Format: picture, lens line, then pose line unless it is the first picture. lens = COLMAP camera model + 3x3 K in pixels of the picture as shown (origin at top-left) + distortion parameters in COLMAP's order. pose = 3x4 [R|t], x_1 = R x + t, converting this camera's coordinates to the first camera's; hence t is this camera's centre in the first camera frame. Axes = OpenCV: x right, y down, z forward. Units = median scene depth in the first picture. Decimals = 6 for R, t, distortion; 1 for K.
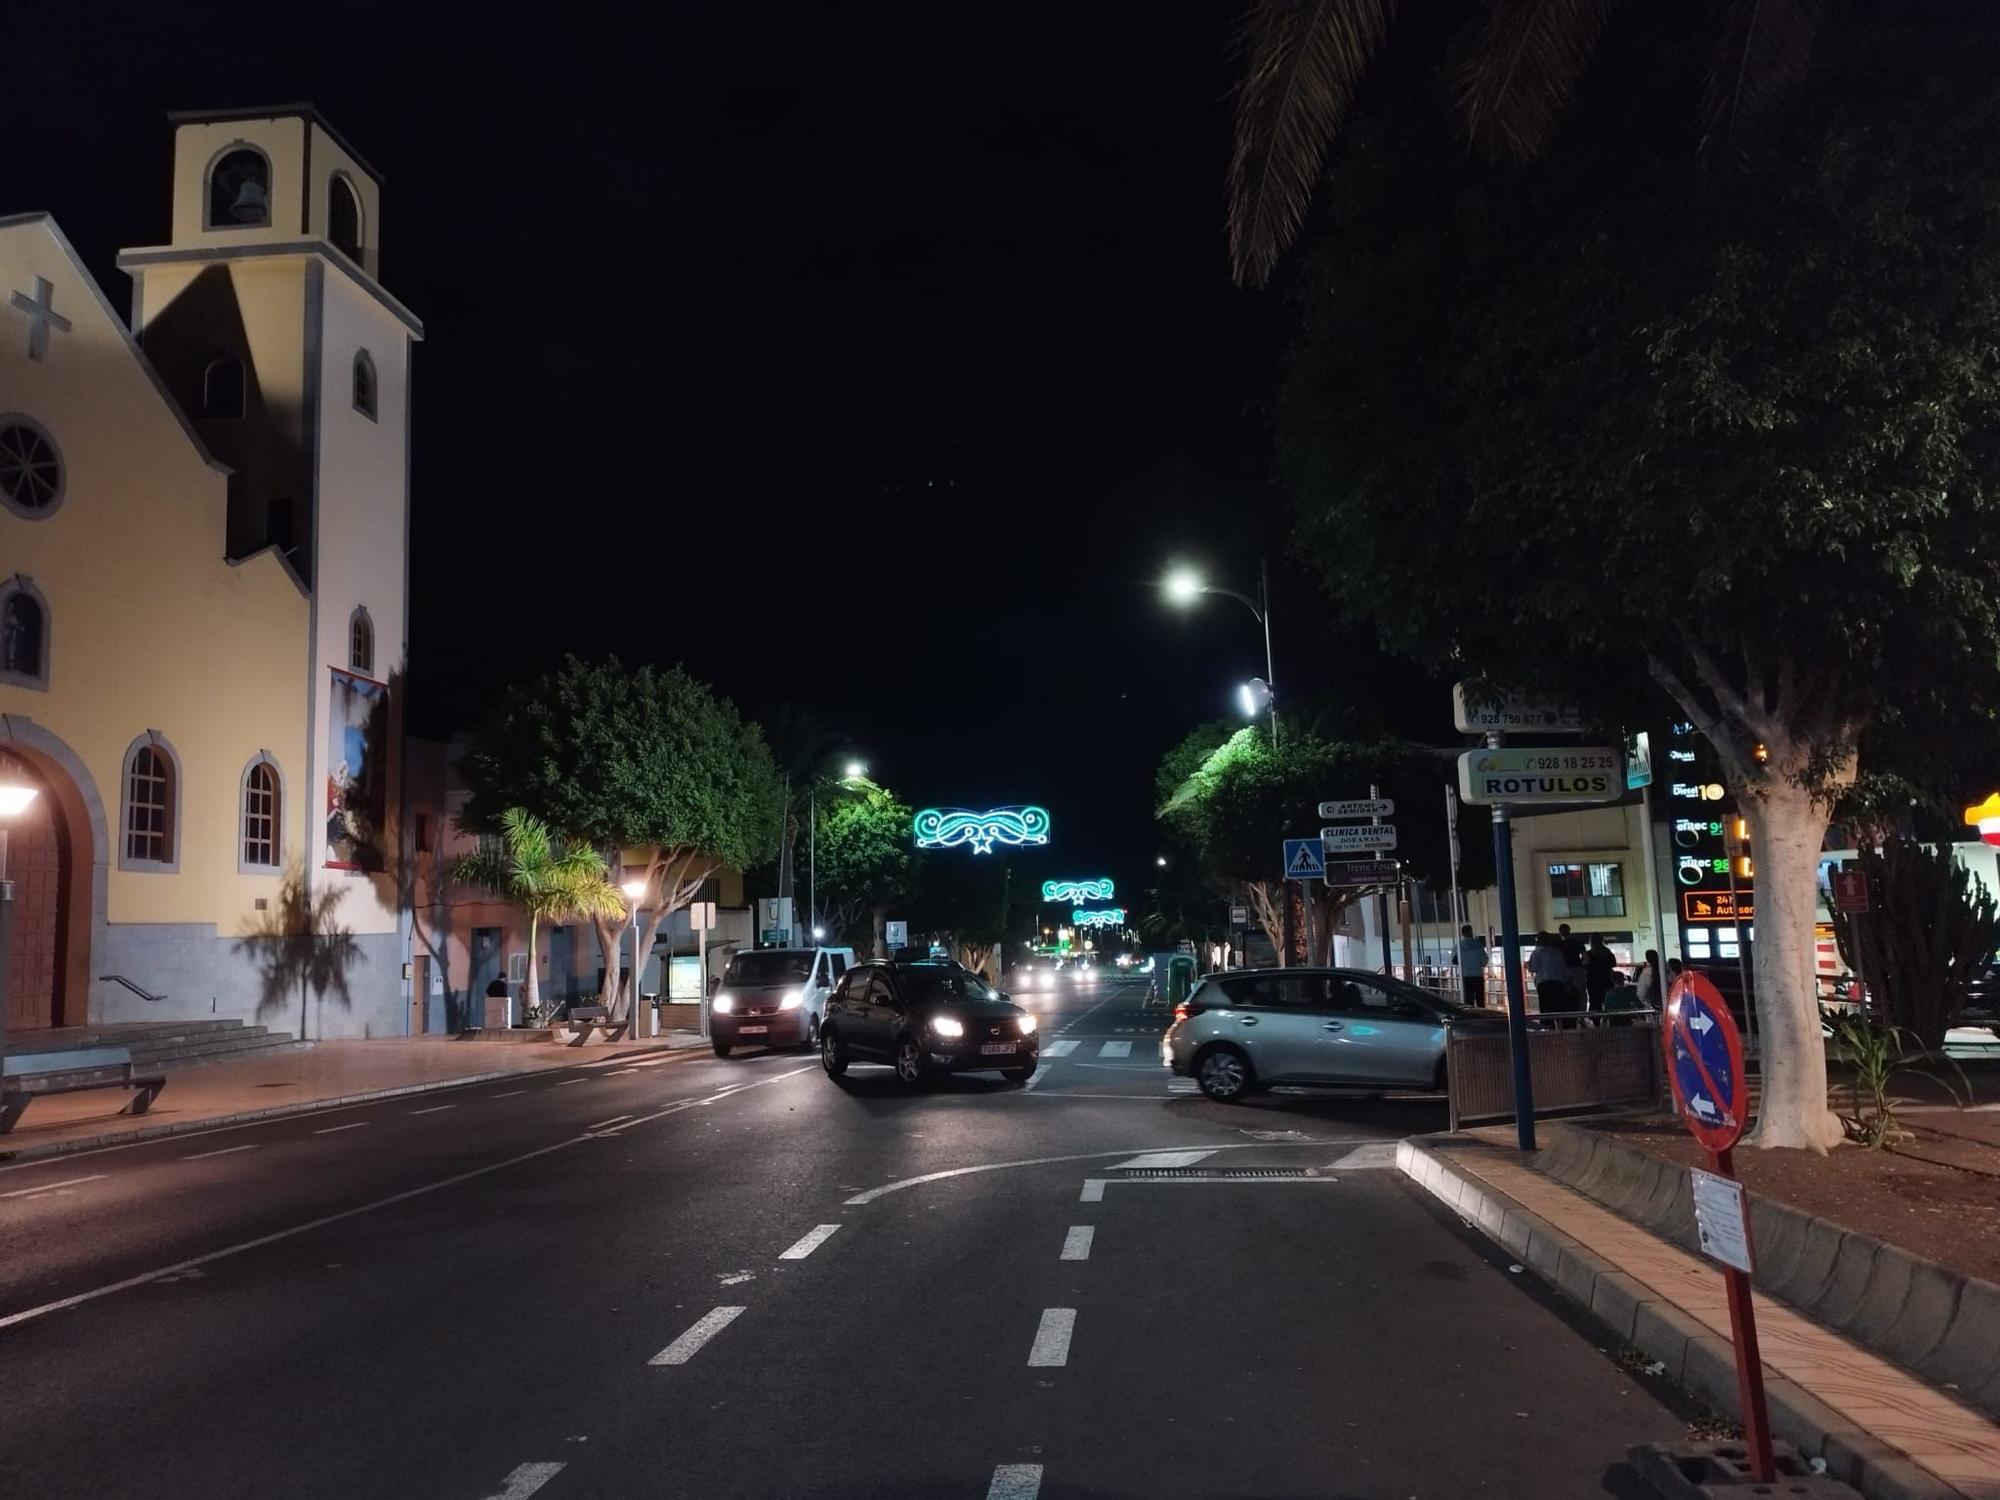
lens RADIAL K [[1433.1, 0, 993.2], [0, 1433.1, 748.6], [0, 0, 1]] dist [0.020282, -0.013124]
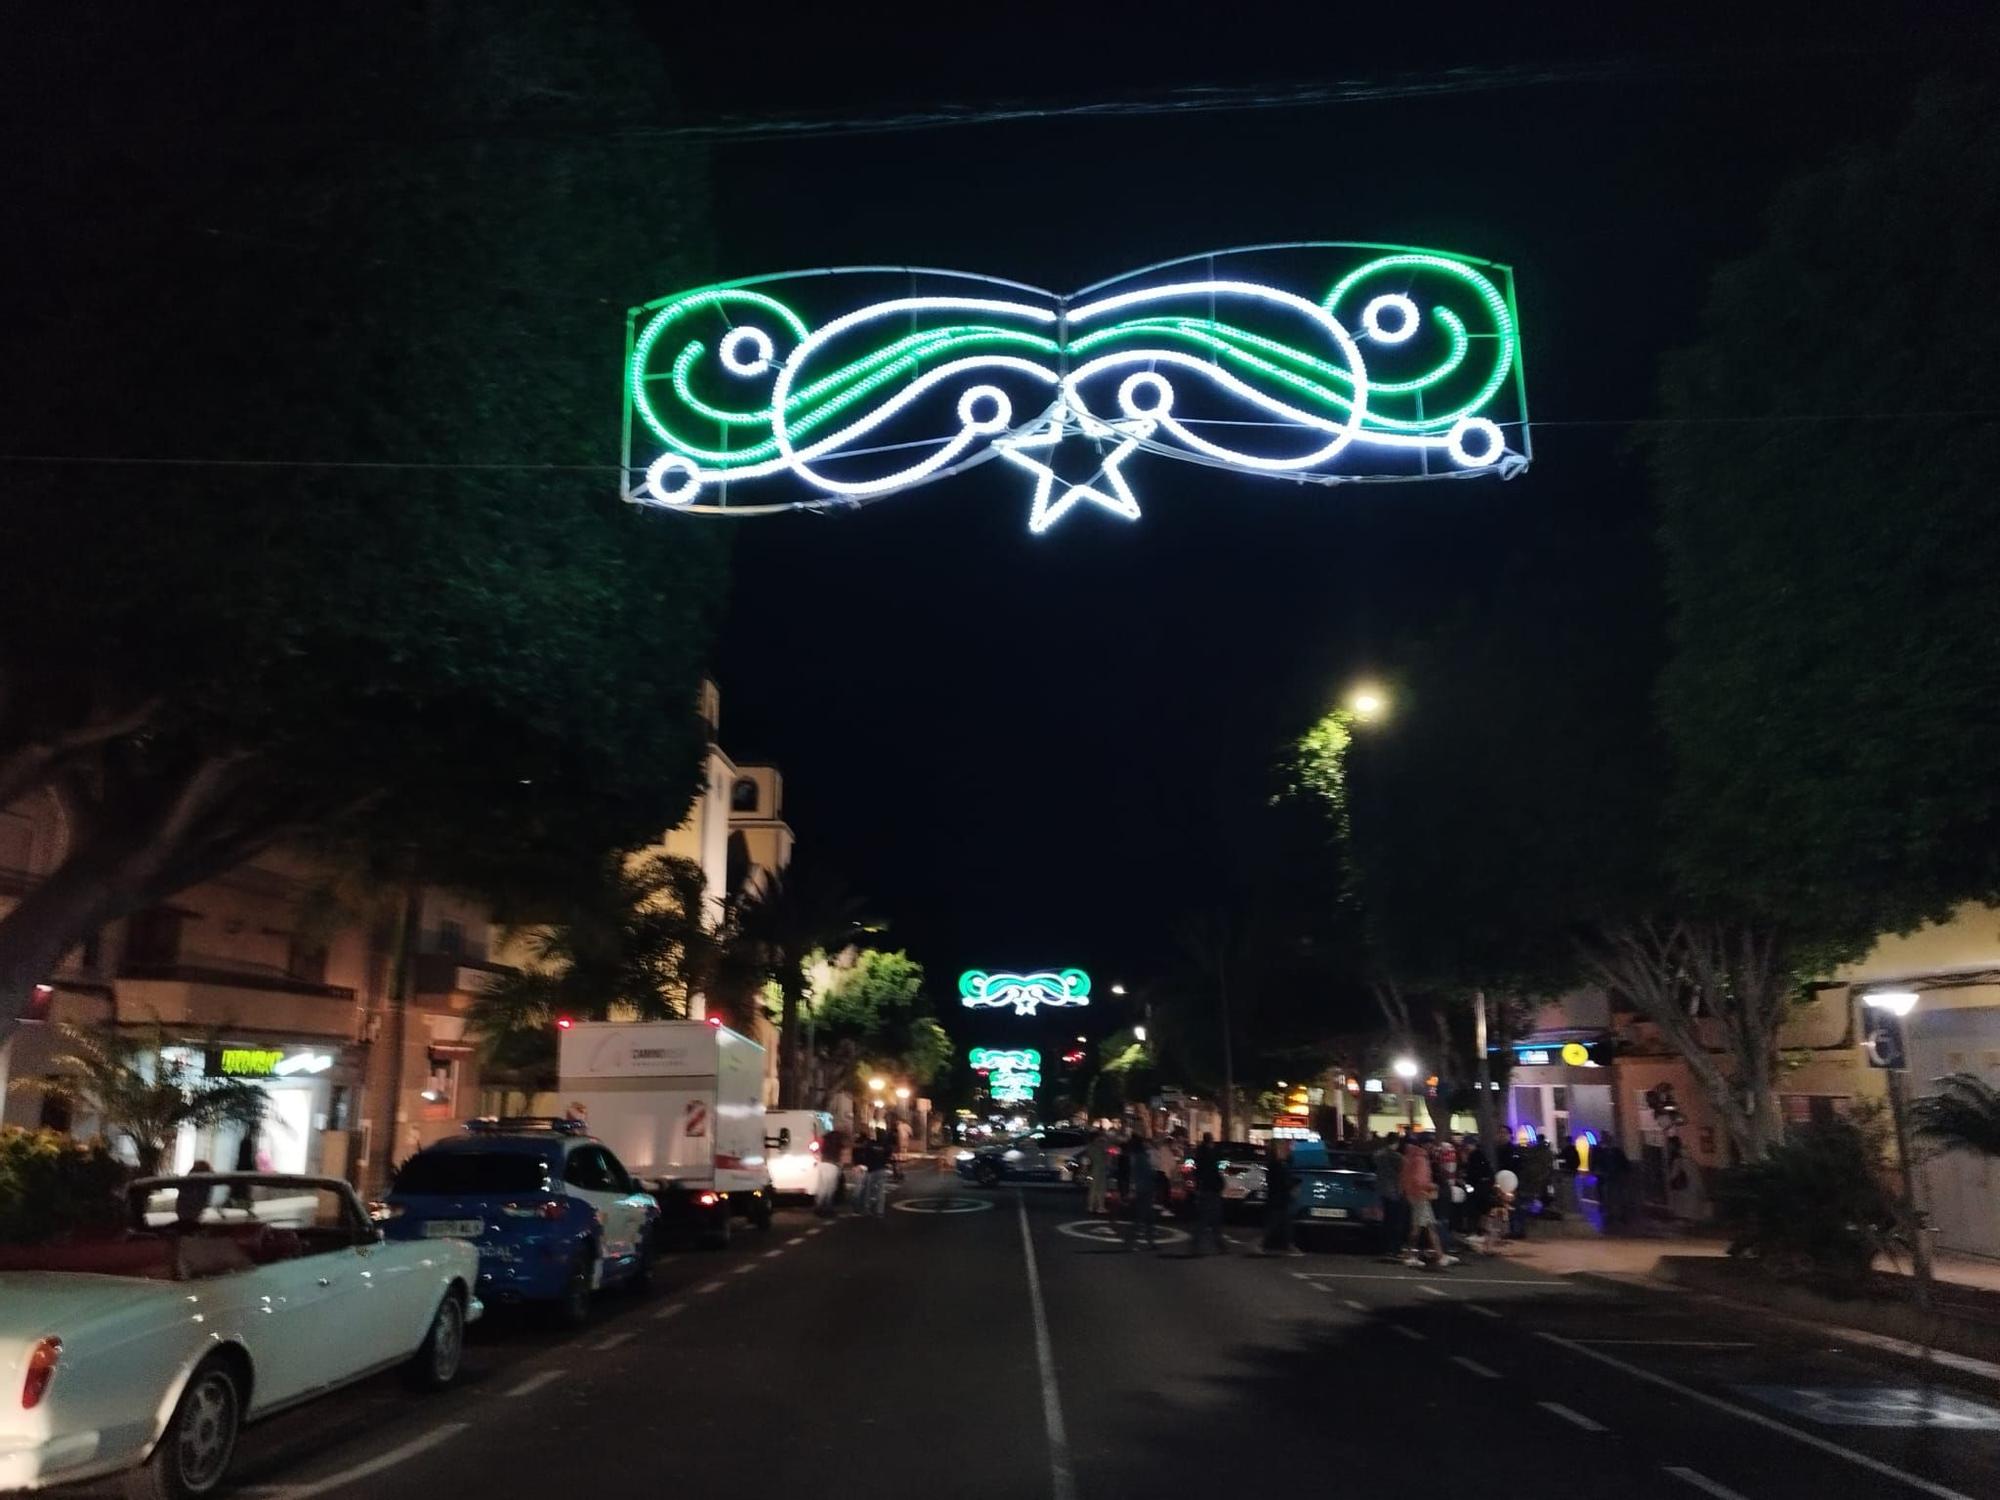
lens RADIAL K [[1433.1, 0, 993.2], [0, 1433.1, 748.6], [0, 0, 1]] dist [0.020282, -0.013124]
pose [[0.994627, 0.021742, 0.101213, -0.030641], [-0.012918, 0.996121, -0.087040, 0.107952], [-0.102713, 0.085265, 0.991050, 0.853711]]
